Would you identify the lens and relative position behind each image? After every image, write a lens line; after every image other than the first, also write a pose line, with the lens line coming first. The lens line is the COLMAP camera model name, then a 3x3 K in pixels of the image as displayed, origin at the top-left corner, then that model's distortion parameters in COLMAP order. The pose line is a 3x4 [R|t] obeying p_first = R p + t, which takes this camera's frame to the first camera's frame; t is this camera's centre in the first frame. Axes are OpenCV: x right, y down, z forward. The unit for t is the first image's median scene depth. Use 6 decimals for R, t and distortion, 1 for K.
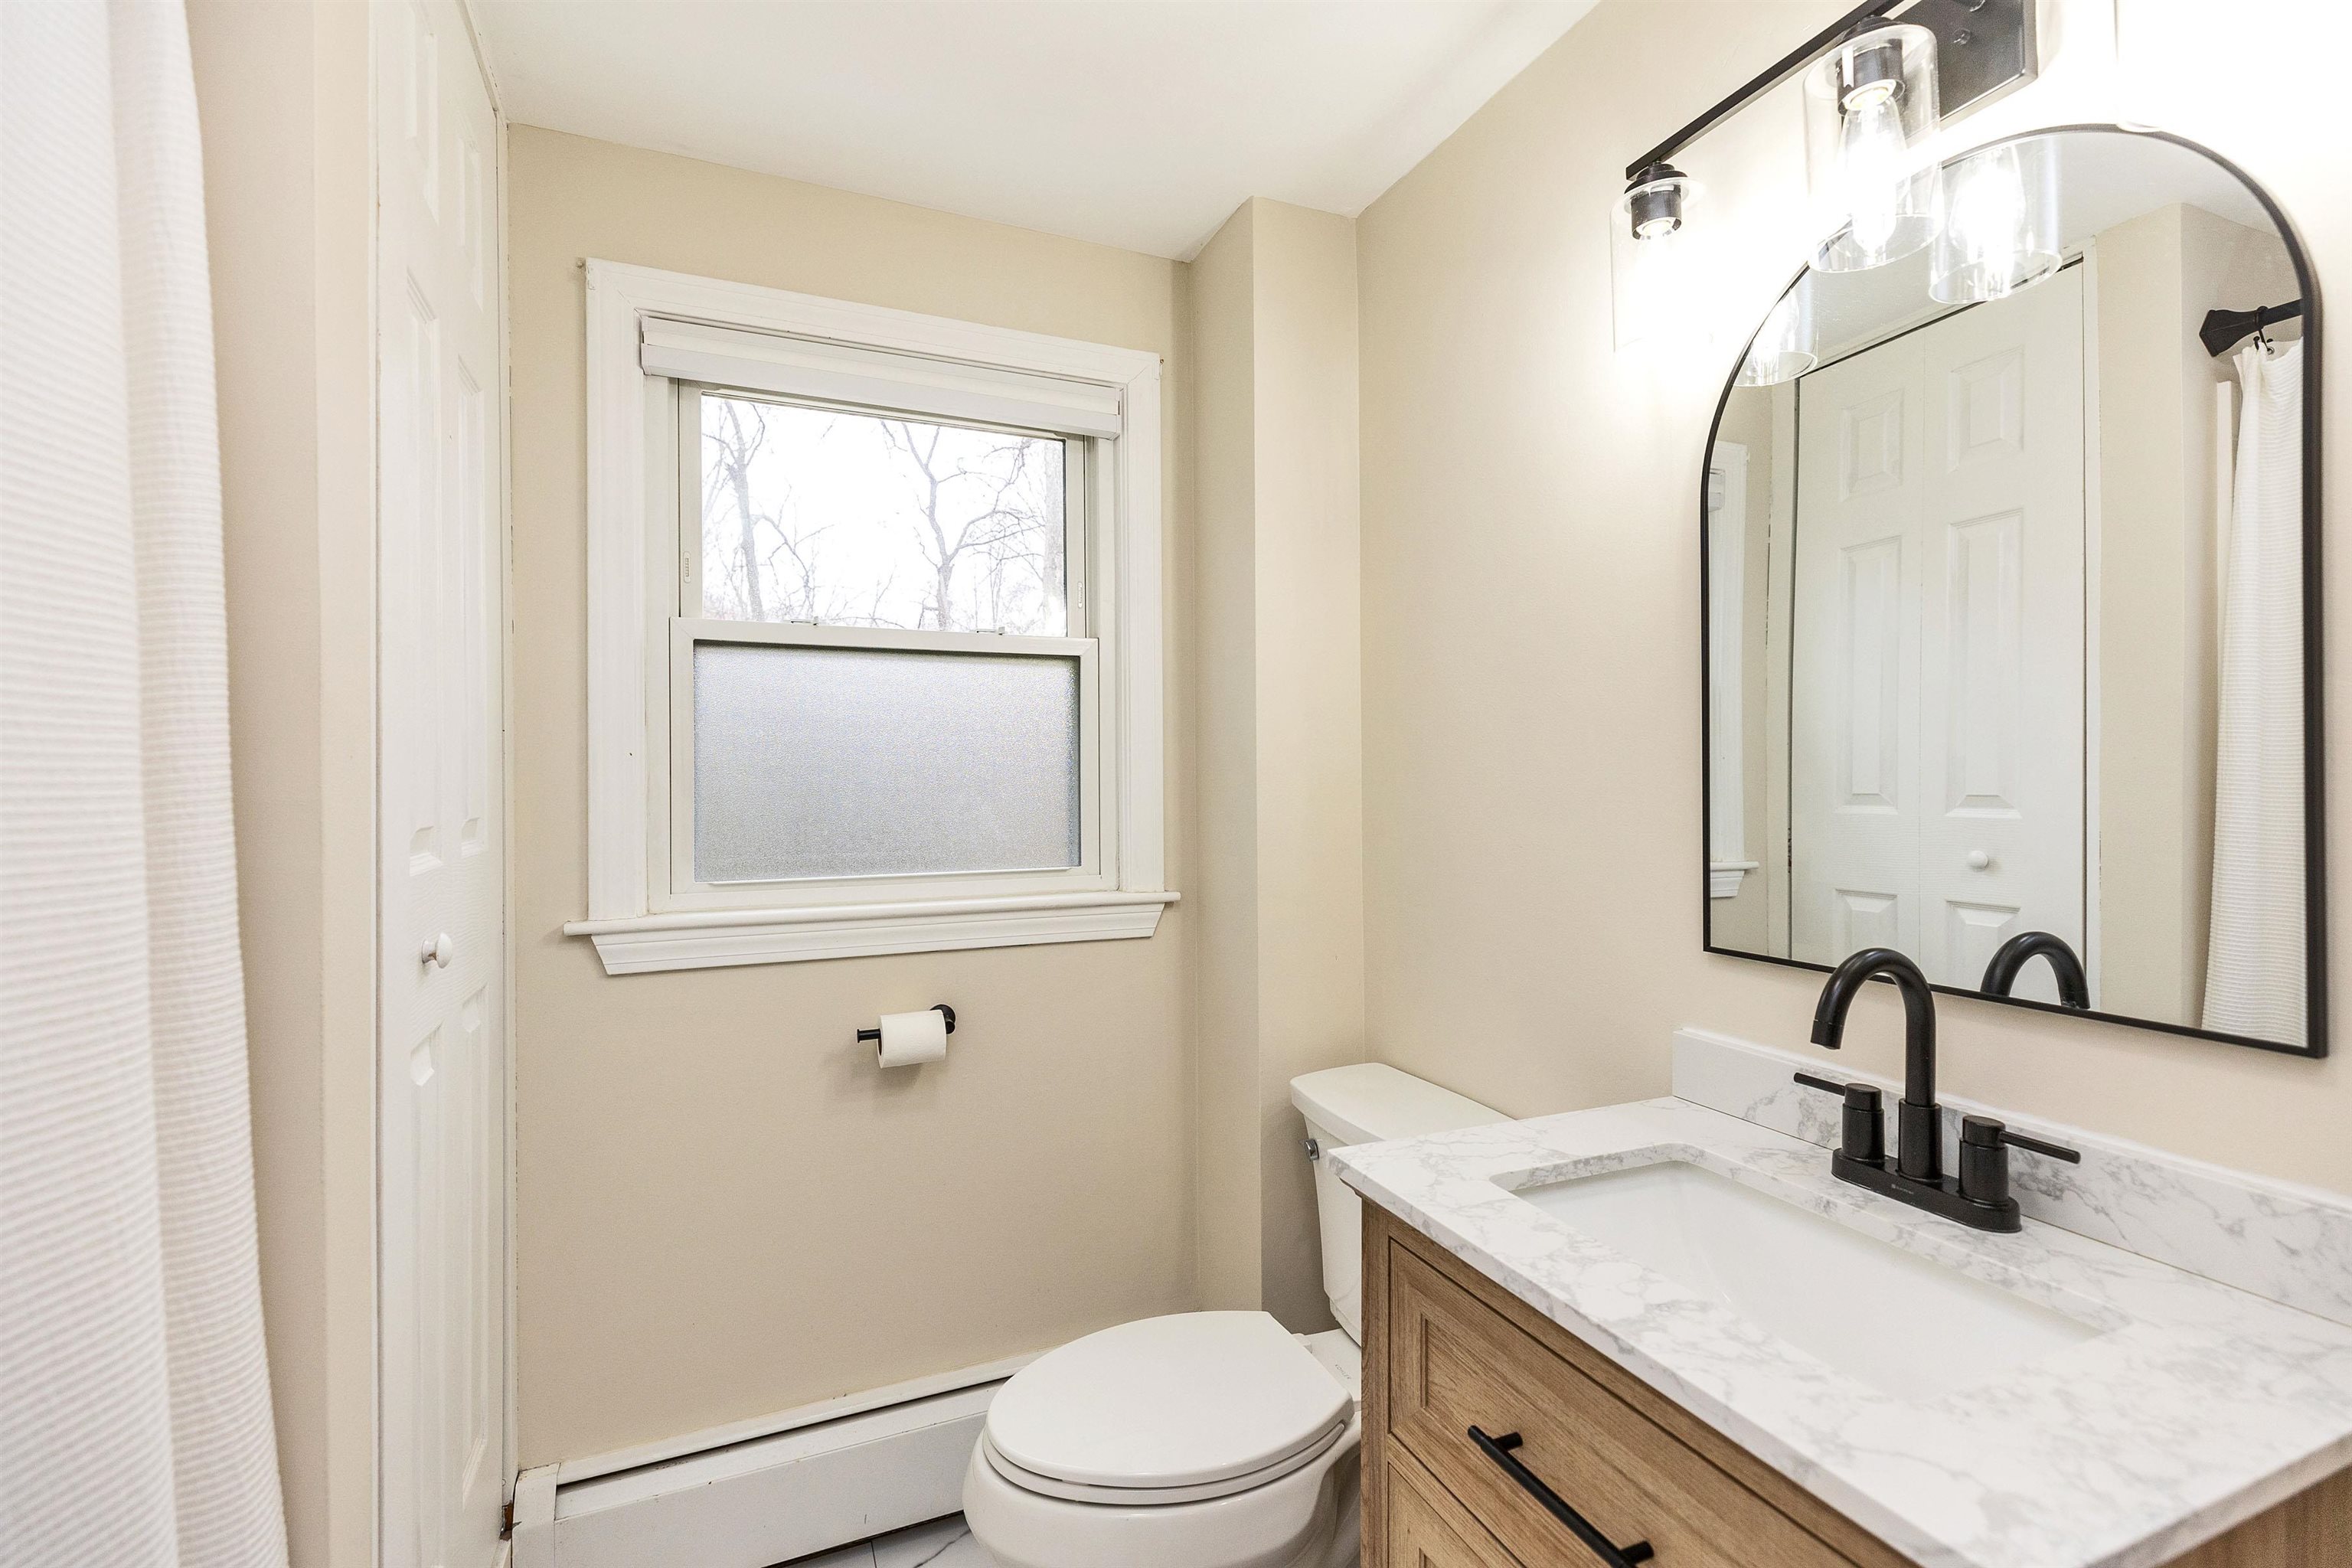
lens RADIAL K [[1016.2, 0, 1176.7], [0, 1016.2, 790.8], [0, 0, 1]] dist [0.002111, -0.000252]
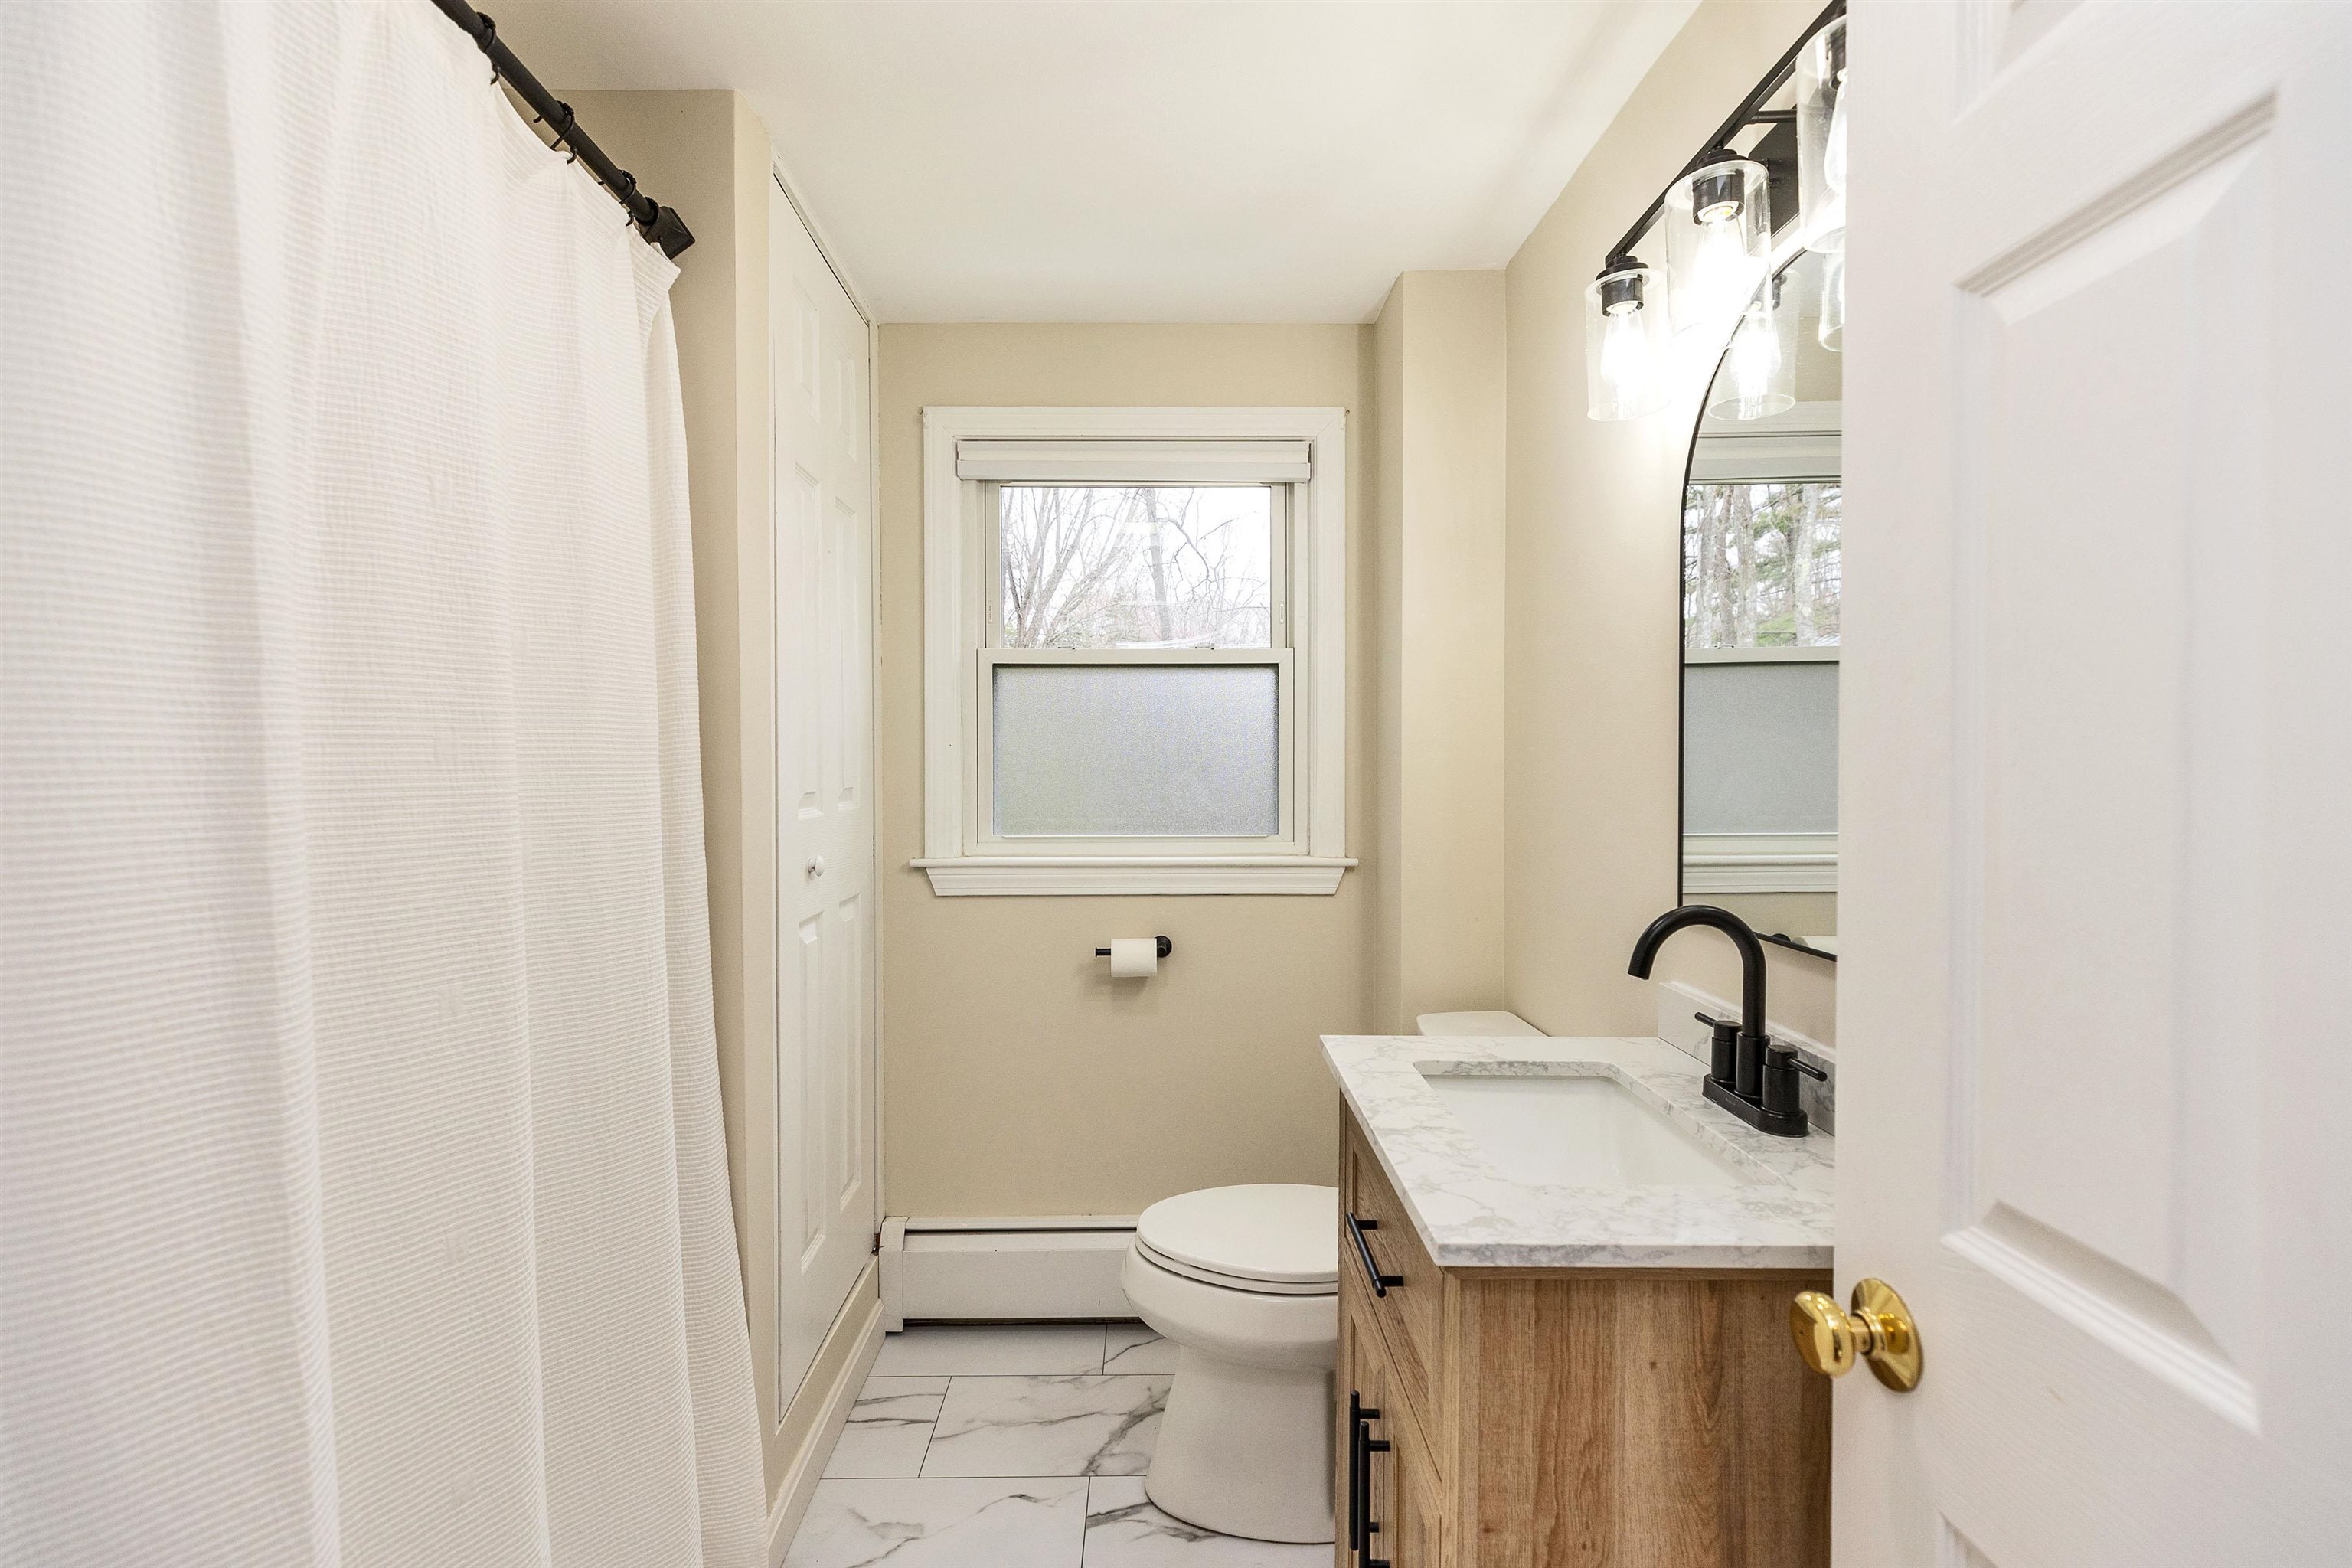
lens RADIAL K [[988.2, 0, 1169.2], [0, 988.2, 794.4], [0, 0, 1]] dist [-0.000176, -0.000085]
pose [[0.928674, 0.017109, -0.370502, 0.286547], [-0.008266, 0.999642, 0.025443, -0.004818], [0.370804, -0.020565, 0.928483, -0.203485]]
